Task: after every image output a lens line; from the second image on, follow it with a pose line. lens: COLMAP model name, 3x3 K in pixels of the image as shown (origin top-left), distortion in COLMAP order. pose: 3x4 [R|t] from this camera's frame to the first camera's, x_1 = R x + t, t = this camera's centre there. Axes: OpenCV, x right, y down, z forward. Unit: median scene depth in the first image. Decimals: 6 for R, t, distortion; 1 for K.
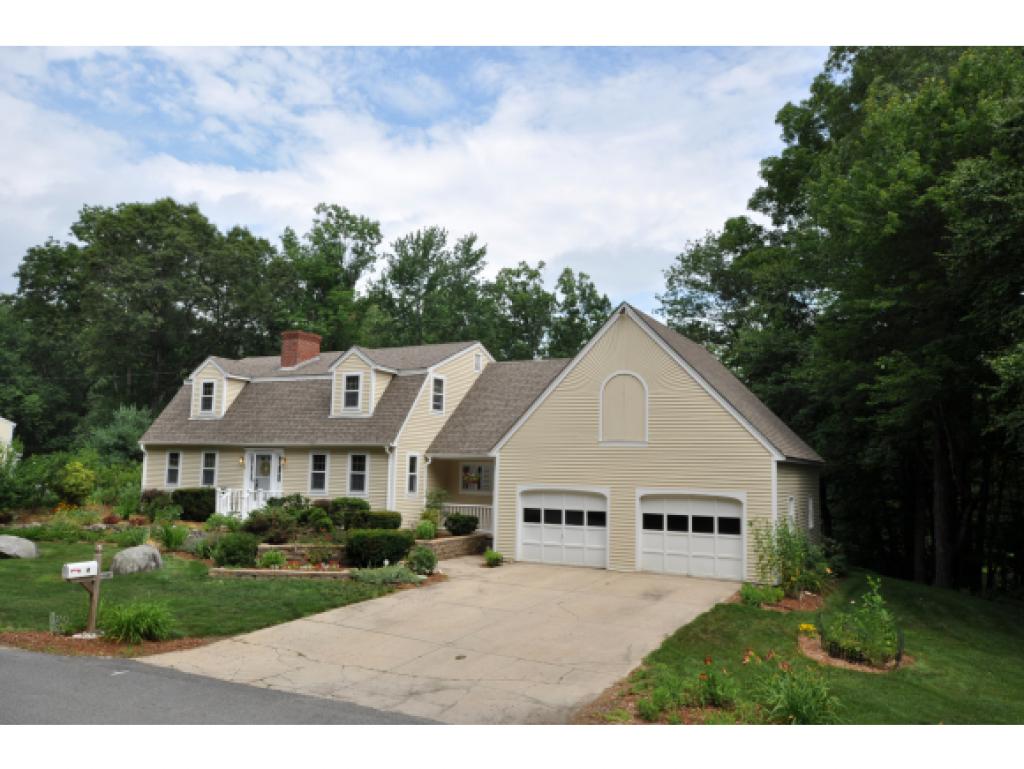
lens RADIAL K [[746.4, 0, 517.0], [0, 746.4, 390.1], [0, 0, 1]] dist [0.006390, 0.005782]
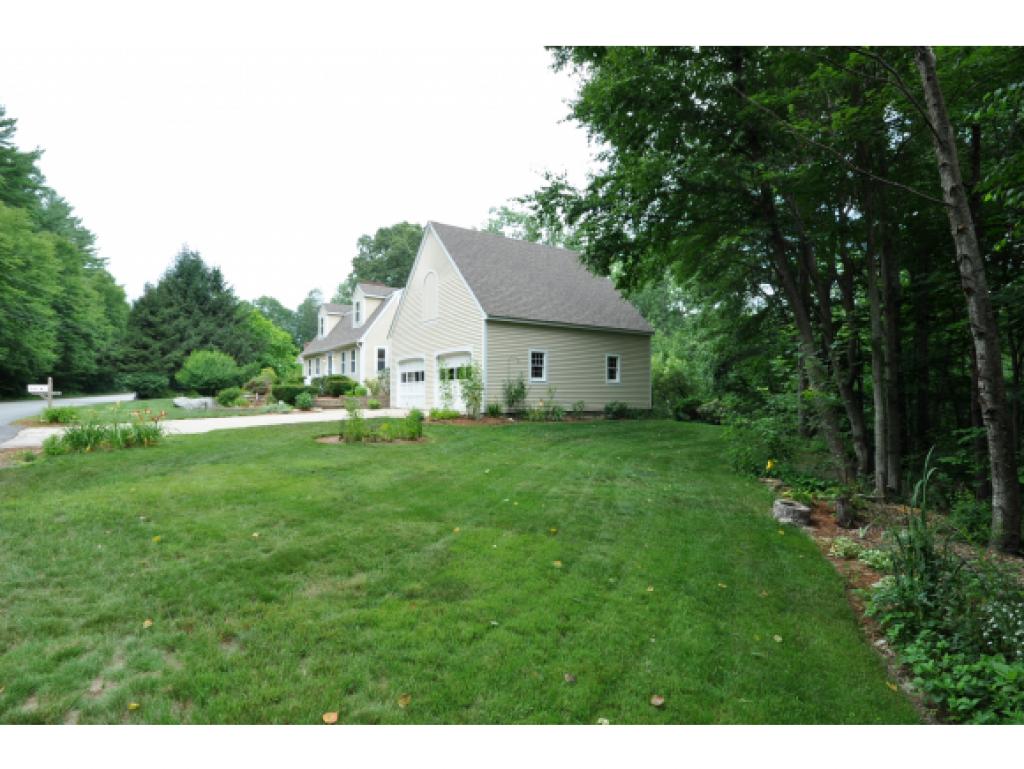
lens RADIAL K [[506.6, 0, 500.4], [0, 506.6, 381.4], [0, 0, 1]] dist [-0.001716, -0.000150]
pose [[0.892941, -0.036869, -0.448661, 0.566187], [0.072592, 0.995390, 0.062677, 0.110881], [0.444282, -0.088536, 0.891502, 0.162873]]
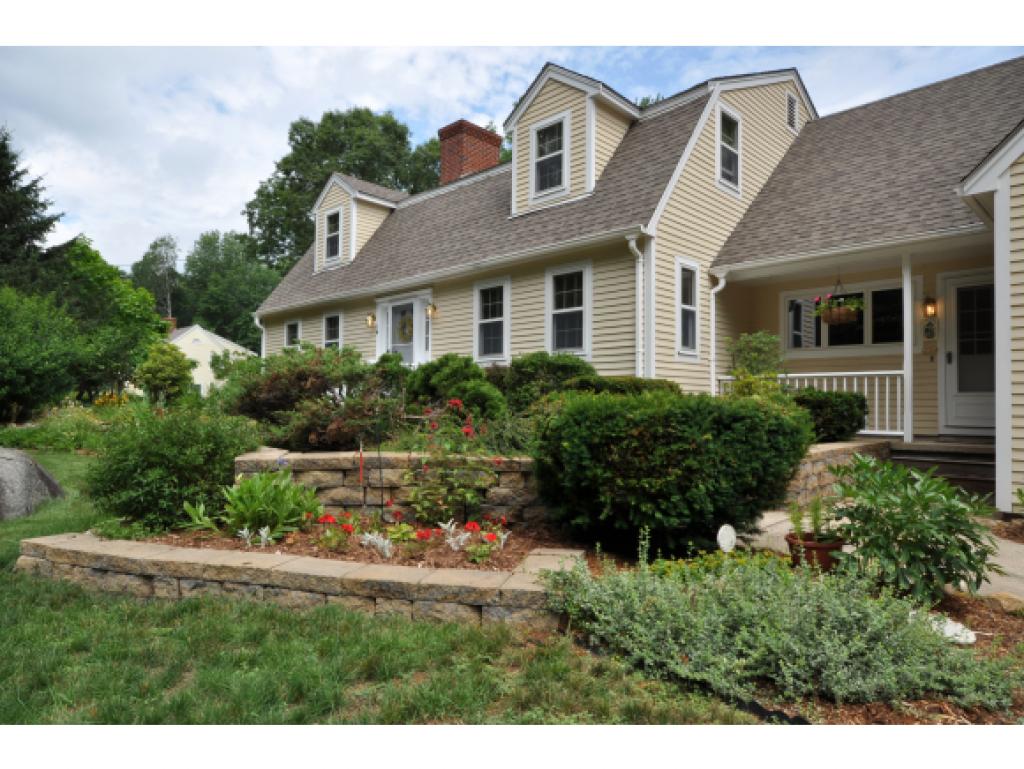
lens RADIAL K [[649.6, 0, 512.0], [0, 649.6, 384.5], [0, 0, 1]] dist [0.003597, 0.005832]
pose [[0.957320, -0.024169, -0.288018, -0.132138], [0.044647, 0.996903, 0.064741, 0.130067], [0.285561, -0.074837, 0.955434, 0.606342]]
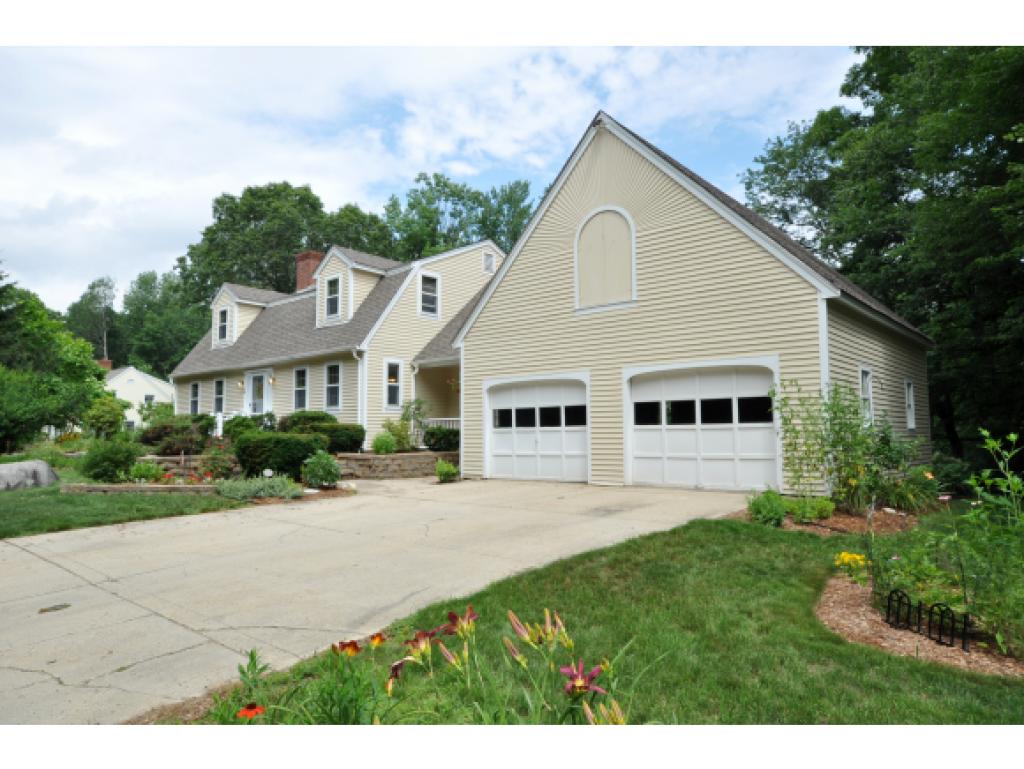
lens RADIAL K [[649.6, 0, 512.0], [0, 649.6, 384.5], [0, 0, 1]] dist [0.003597, 0.005832]
pose [[0.975760, -0.047199, -0.213694, 0.152944], [0.053648, 0.998260, 0.024477, 0.103260], [0.212167, -0.035347, 0.976594, 0.309607]]
